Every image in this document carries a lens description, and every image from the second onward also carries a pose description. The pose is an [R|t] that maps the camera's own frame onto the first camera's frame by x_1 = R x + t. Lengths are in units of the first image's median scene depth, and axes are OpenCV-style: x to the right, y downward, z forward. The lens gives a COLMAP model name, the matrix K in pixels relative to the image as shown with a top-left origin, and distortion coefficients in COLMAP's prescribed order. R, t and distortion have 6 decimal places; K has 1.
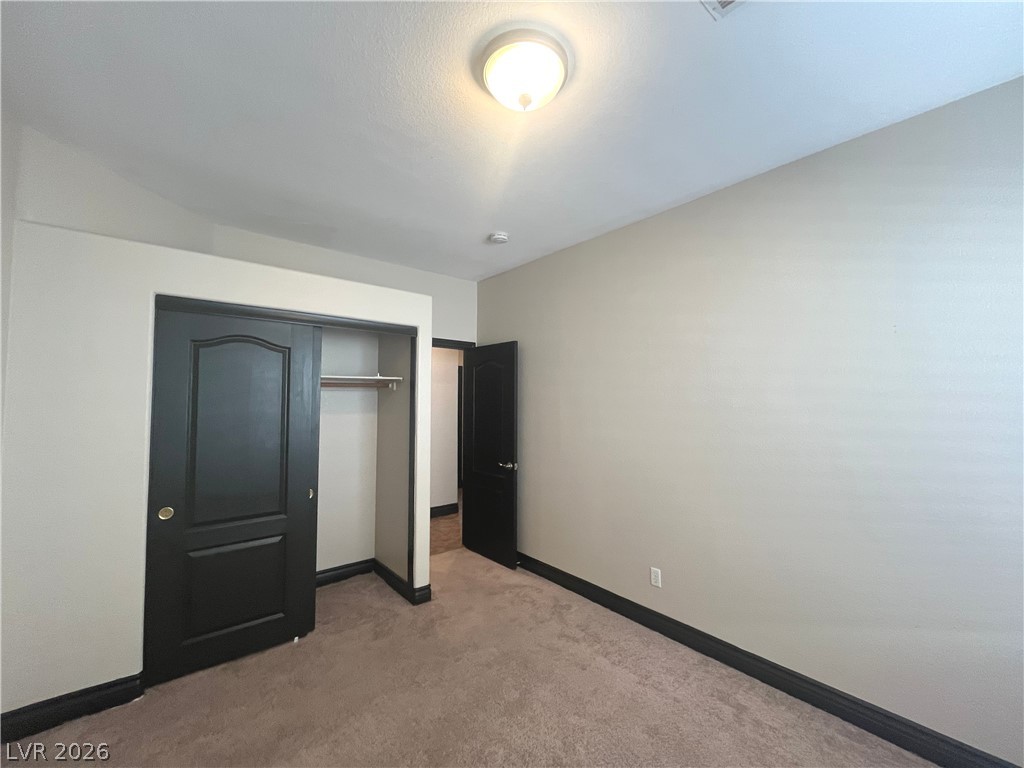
lens RADIAL K [[416.7, 0, 498.1], [0, 416.7, 387.4], [0, 0, 1]] dist [-0.002448, 0.000046]
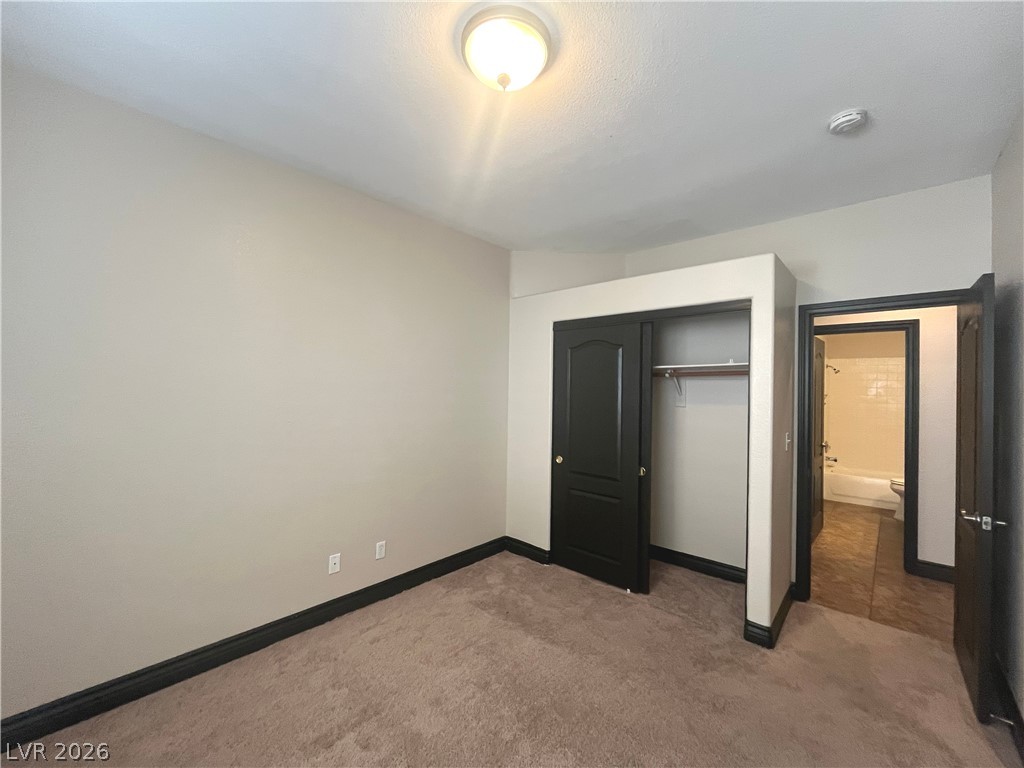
lens RADIAL K [[416.7, 0, 530.8], [0, 416.7, 387.2], [0, 0, 1]] dist [-0.002448, 0.000046]
pose [[0.173018, -0.002827, -0.984915, 0.578210], [0.017079, 0.999854, 0.000130, 0.020832], [0.984771, -0.016843, 0.173041, 0.486591]]
